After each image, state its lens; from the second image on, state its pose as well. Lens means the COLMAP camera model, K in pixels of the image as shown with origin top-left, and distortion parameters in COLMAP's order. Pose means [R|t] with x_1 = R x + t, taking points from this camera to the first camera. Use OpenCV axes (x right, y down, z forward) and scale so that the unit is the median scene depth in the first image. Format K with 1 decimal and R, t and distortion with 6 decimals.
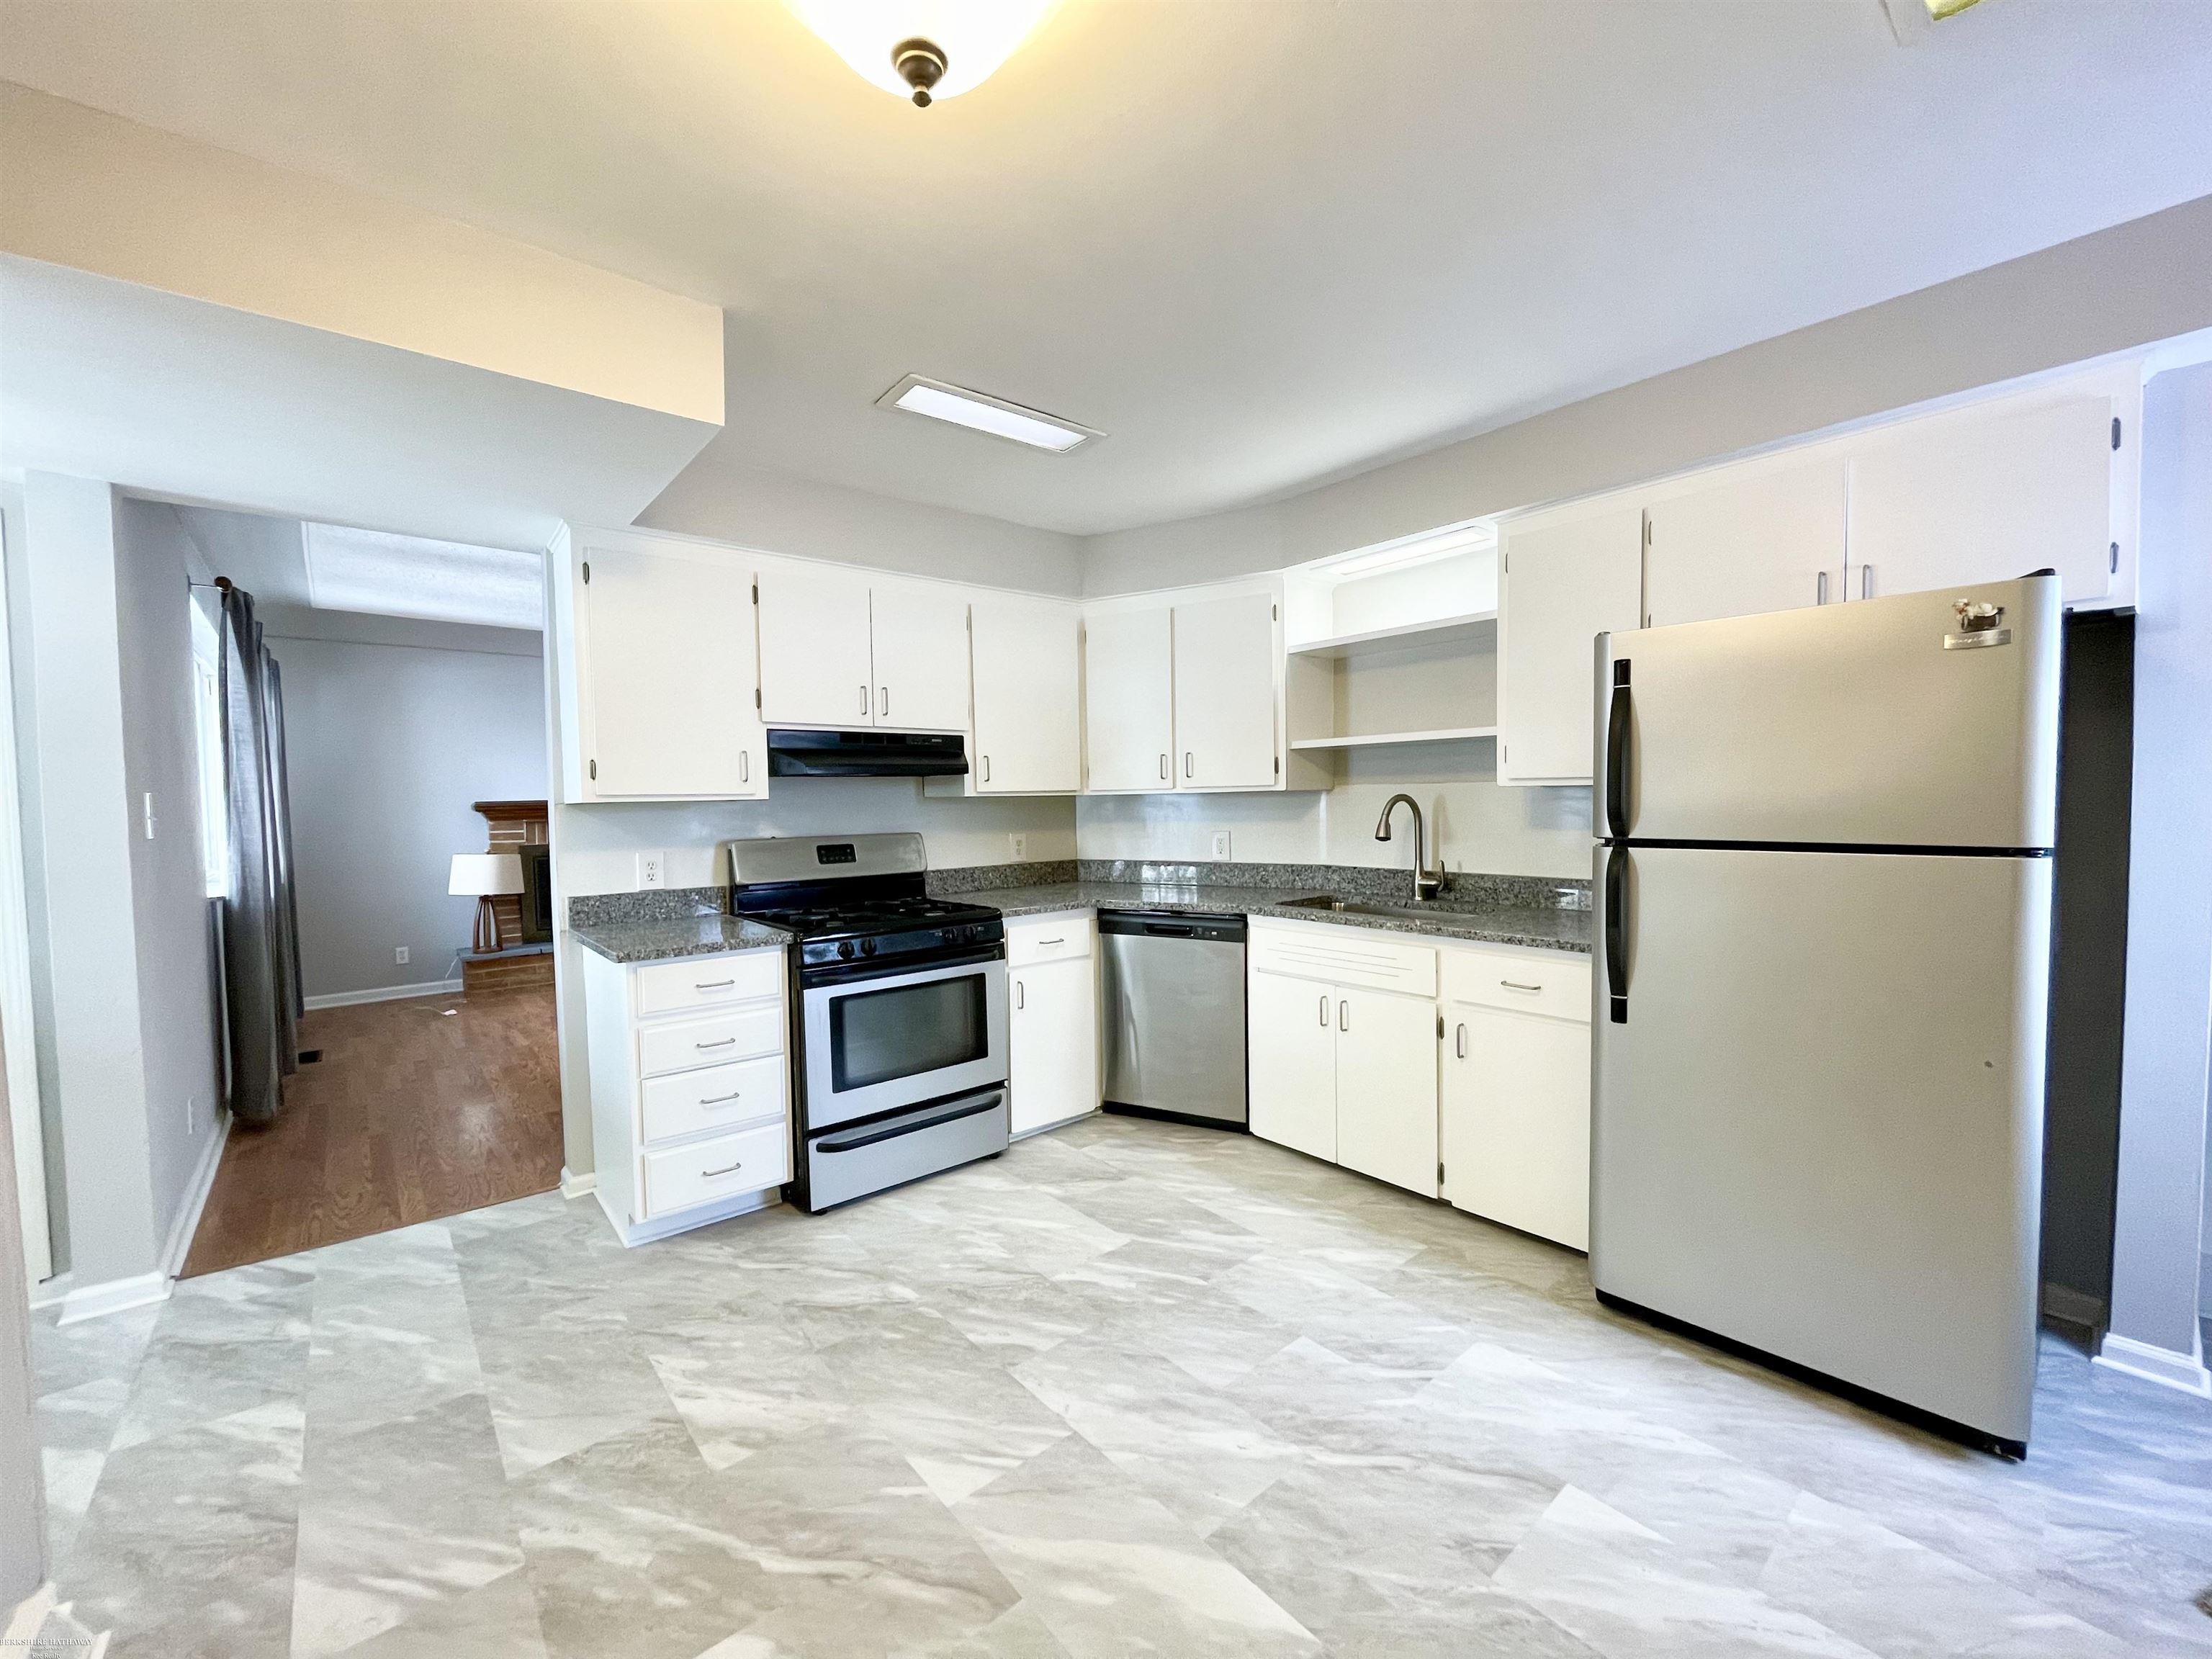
lens RADIAL K [[900.4, 0, 1105.9], [0, 900.4, 836.6], [0, 0, 1]] dist [0.001101, 0.000246]
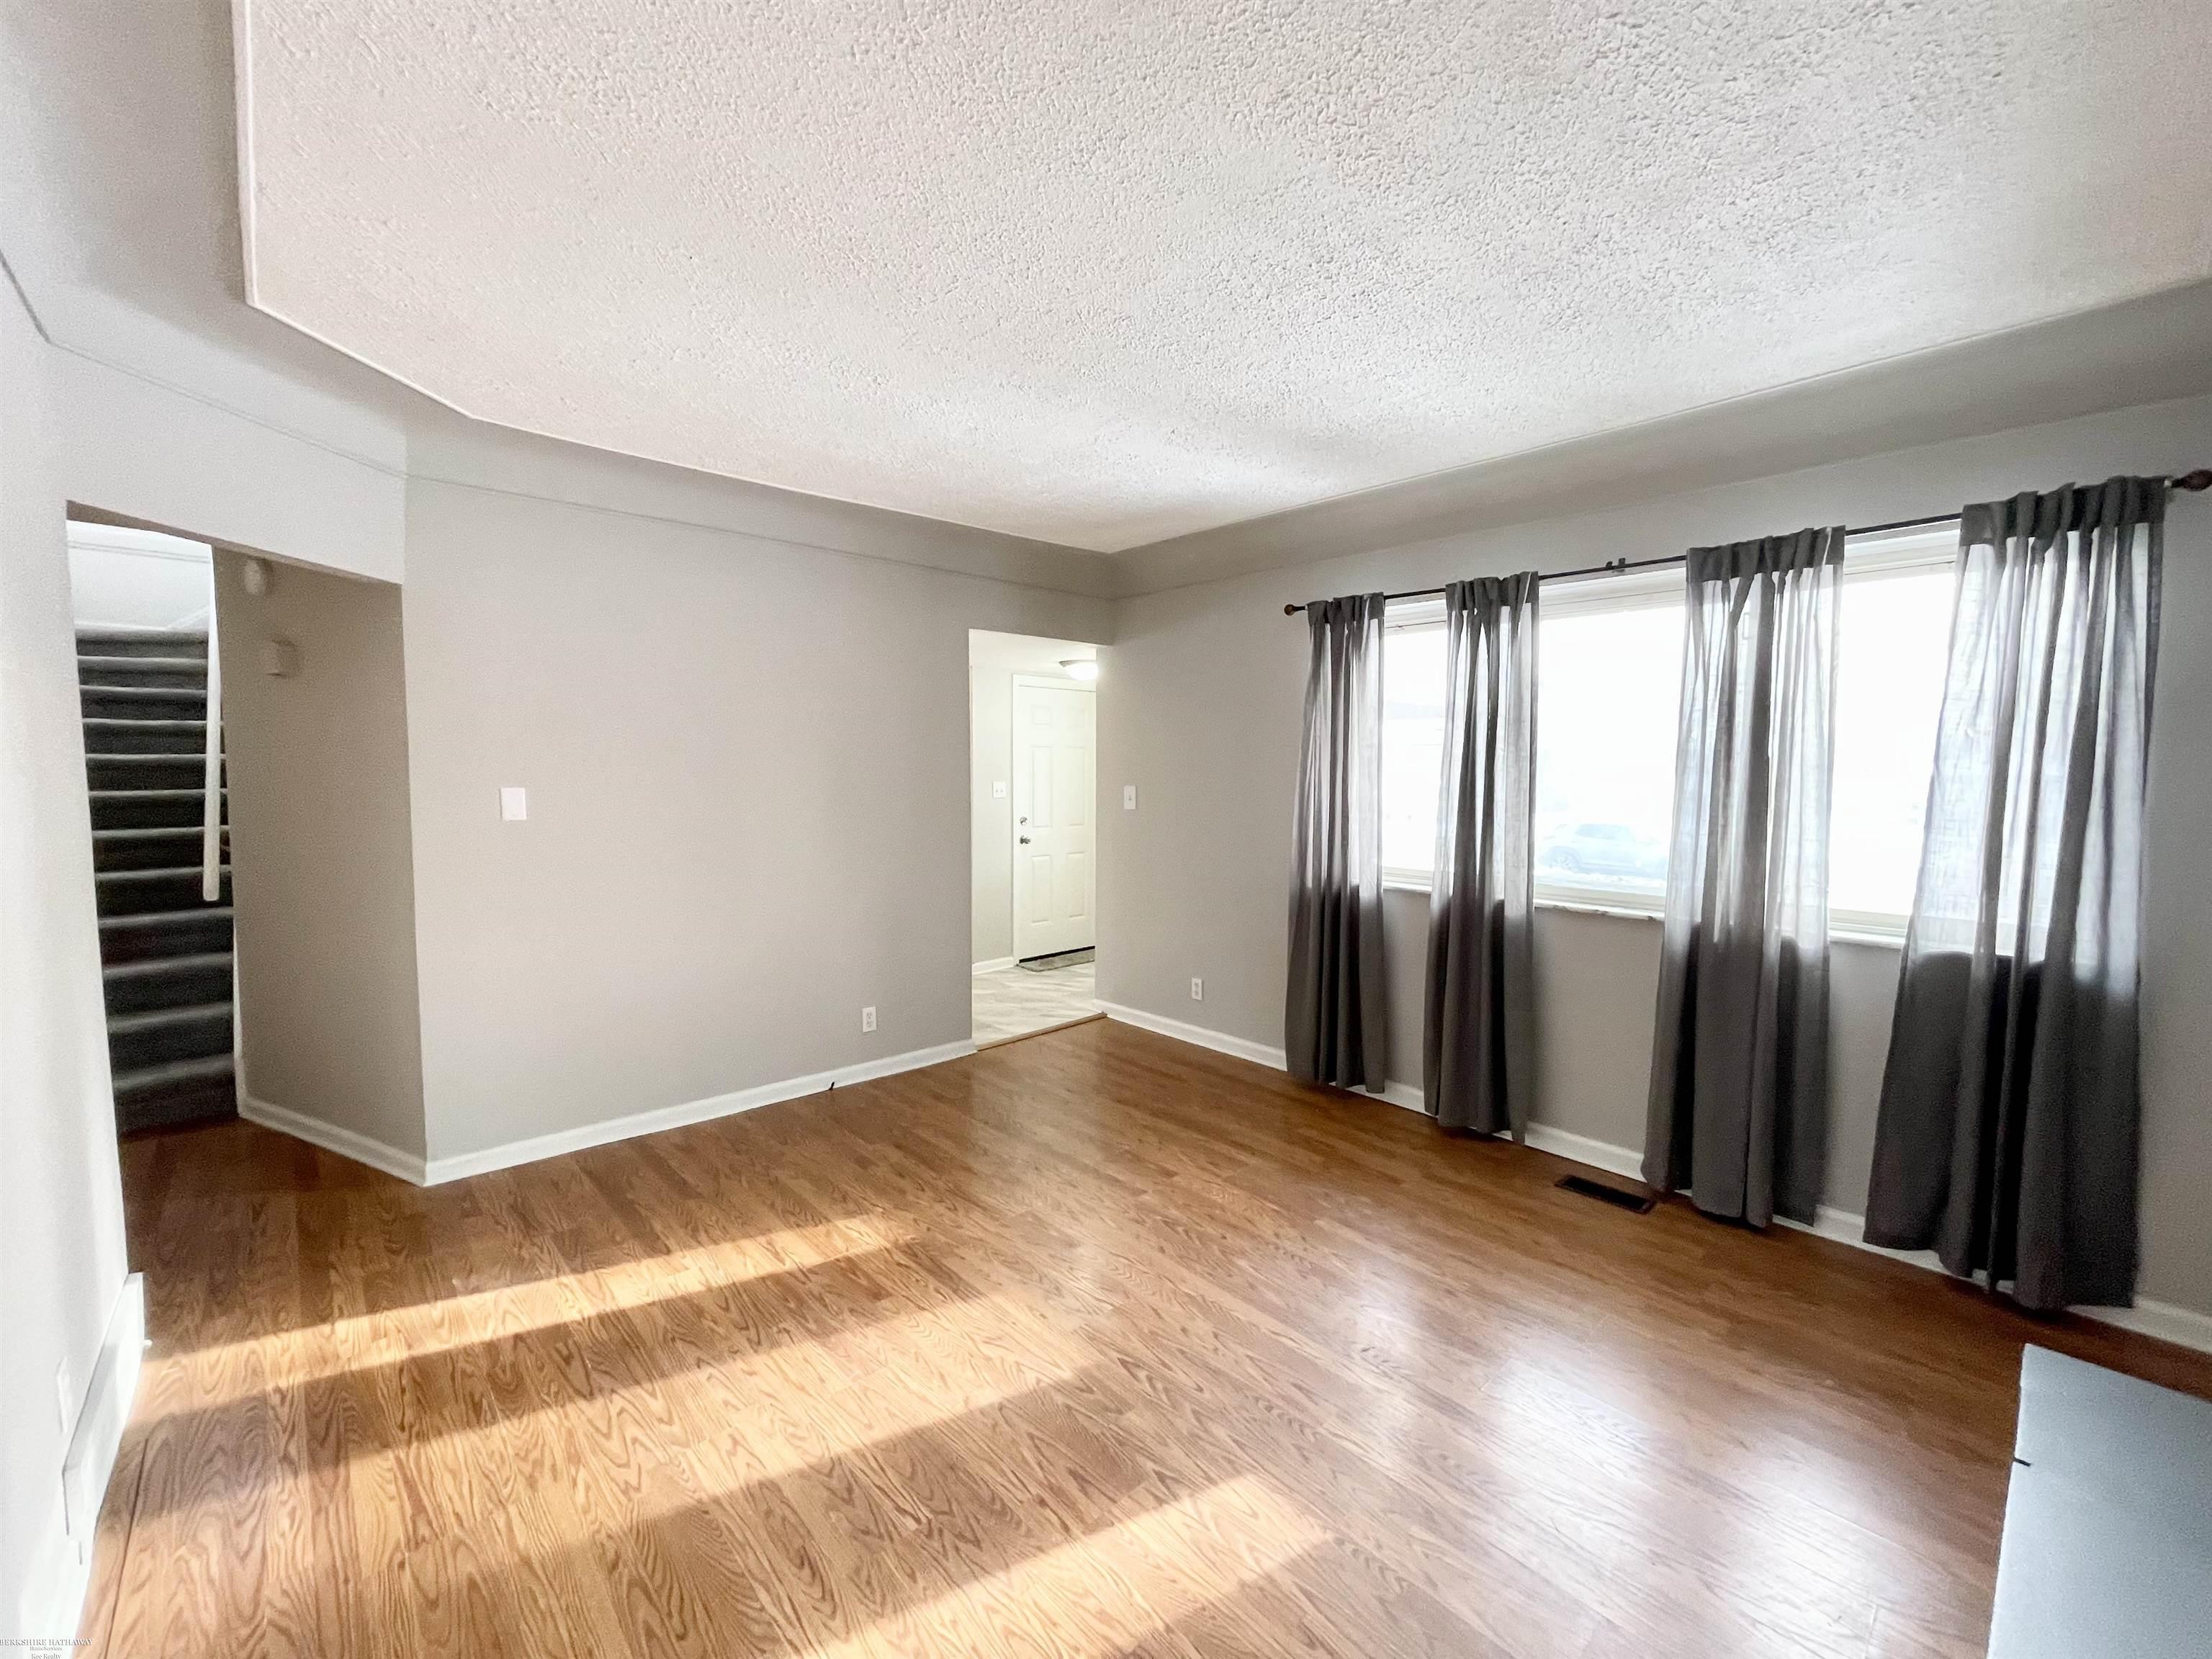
lens RADIAL K [[890.8, 0, 1098.6], [0, 890.8, 837.2], [0, 0, 1]] dist [-0.002004, 0.002489]
pose [[-0.999075, 0.011976, -0.041302, -0.832952], [0.006739, 0.992173, 0.124686, -0.158701], [0.042472, 0.124292, -0.991336, 2.673665]]
